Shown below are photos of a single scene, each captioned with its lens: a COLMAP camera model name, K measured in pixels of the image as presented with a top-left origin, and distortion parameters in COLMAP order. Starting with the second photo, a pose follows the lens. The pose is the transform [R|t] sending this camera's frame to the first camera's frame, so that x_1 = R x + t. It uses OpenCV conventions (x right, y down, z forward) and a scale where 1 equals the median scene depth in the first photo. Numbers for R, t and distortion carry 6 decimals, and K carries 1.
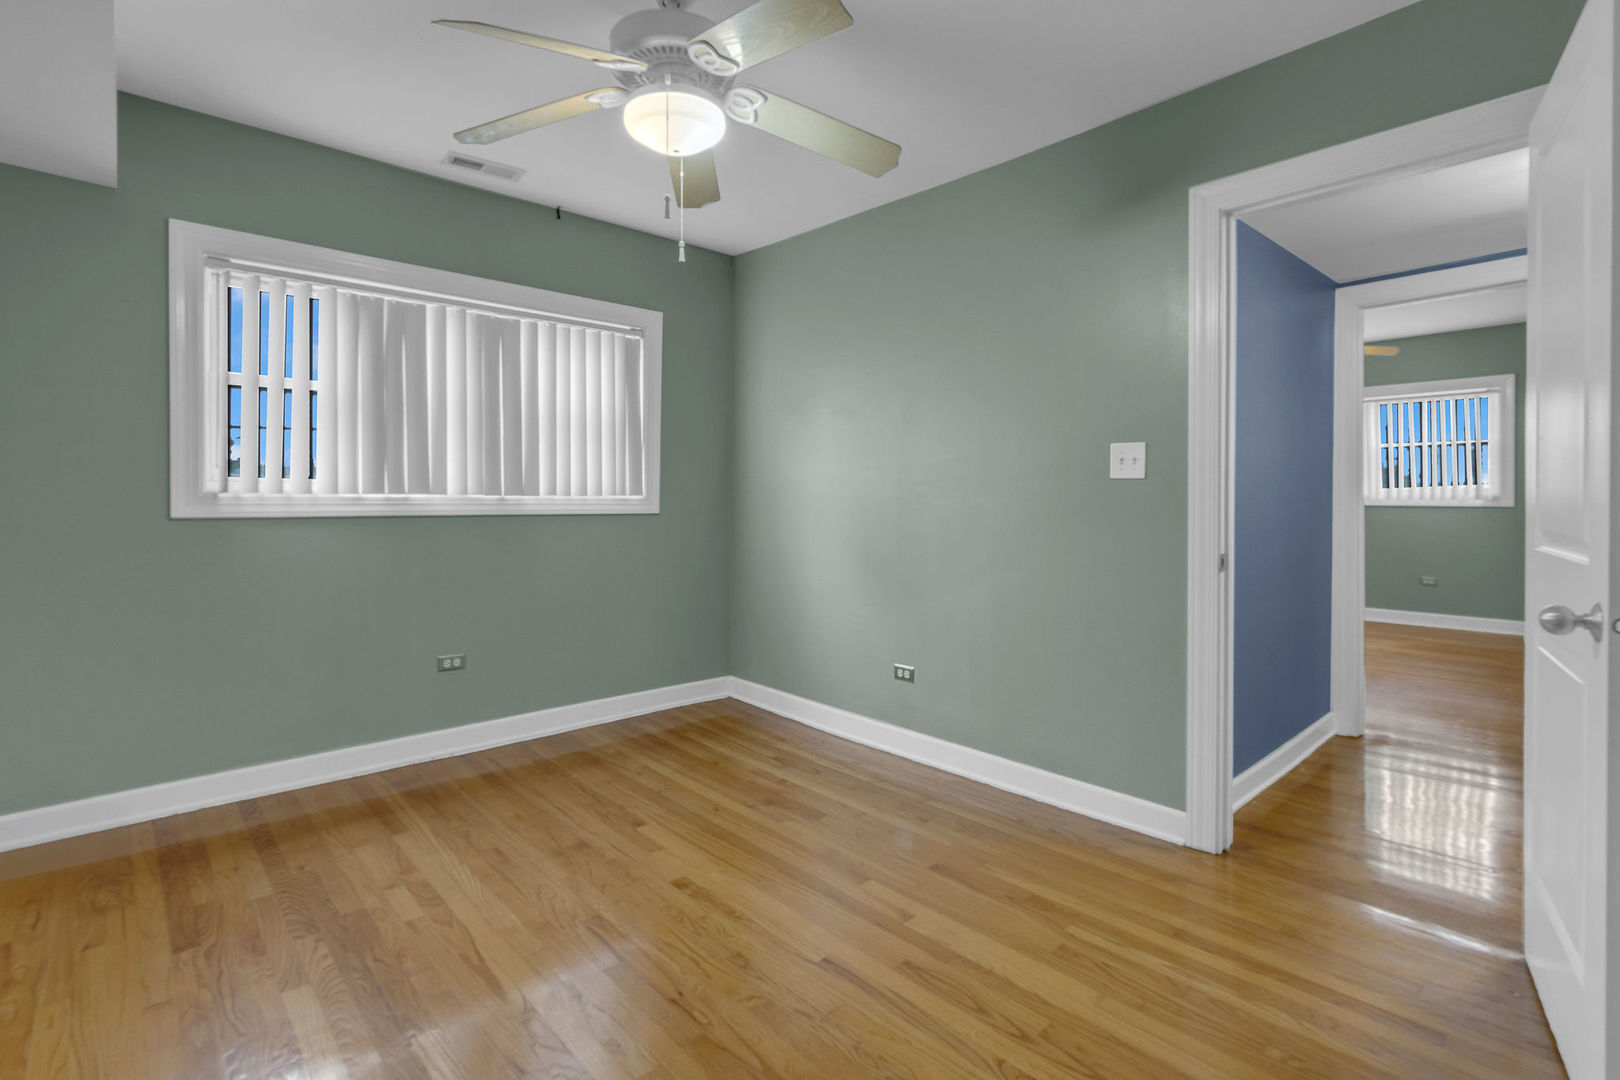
lens RADIAL K [[754.8, 0, 815.2], [0, 754.8, 513.5], [0, 0, 1]] dist [0.000068, 0.000107]
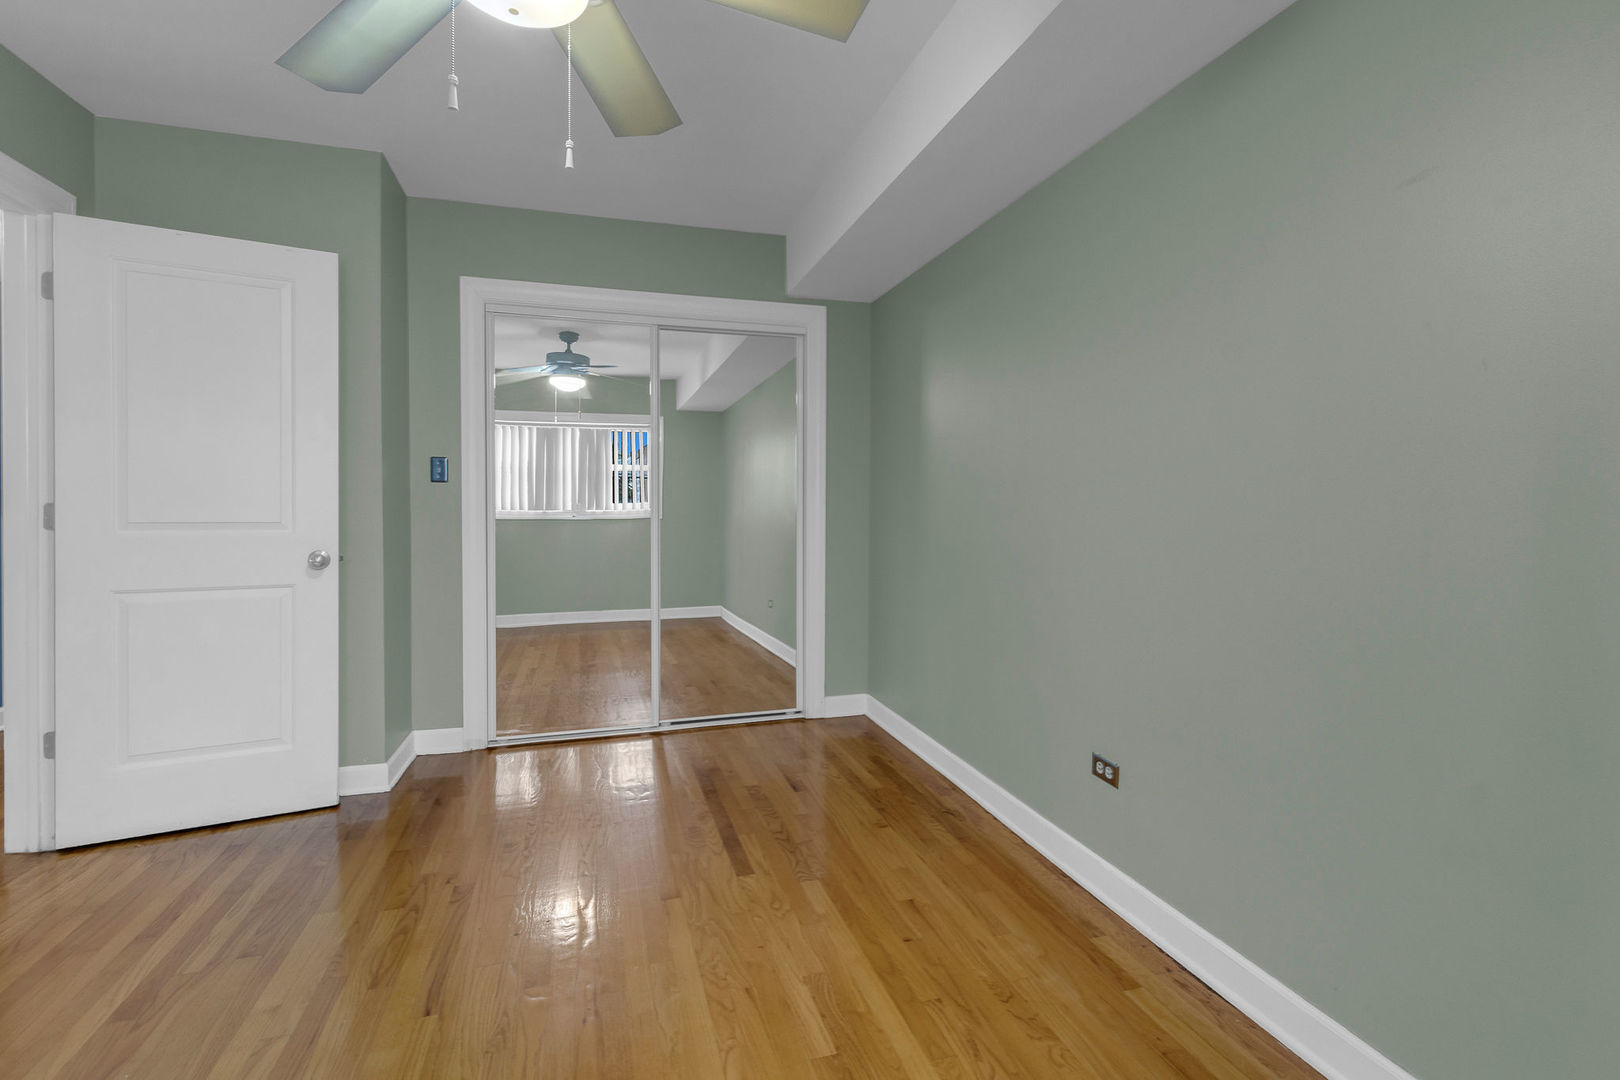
lens RADIAL K [[754.8, 0, 815.2], [0, 754.8, 513.5], [0, 0, 1]] dist [0.000068, 0.000107]
pose [[-0.900638, -0.007451, 0.434506, -0.843996], [0.004053, 0.999666, 0.025542, -0.028093], [-0.434551, 0.024765, -0.900307, 1.702574]]
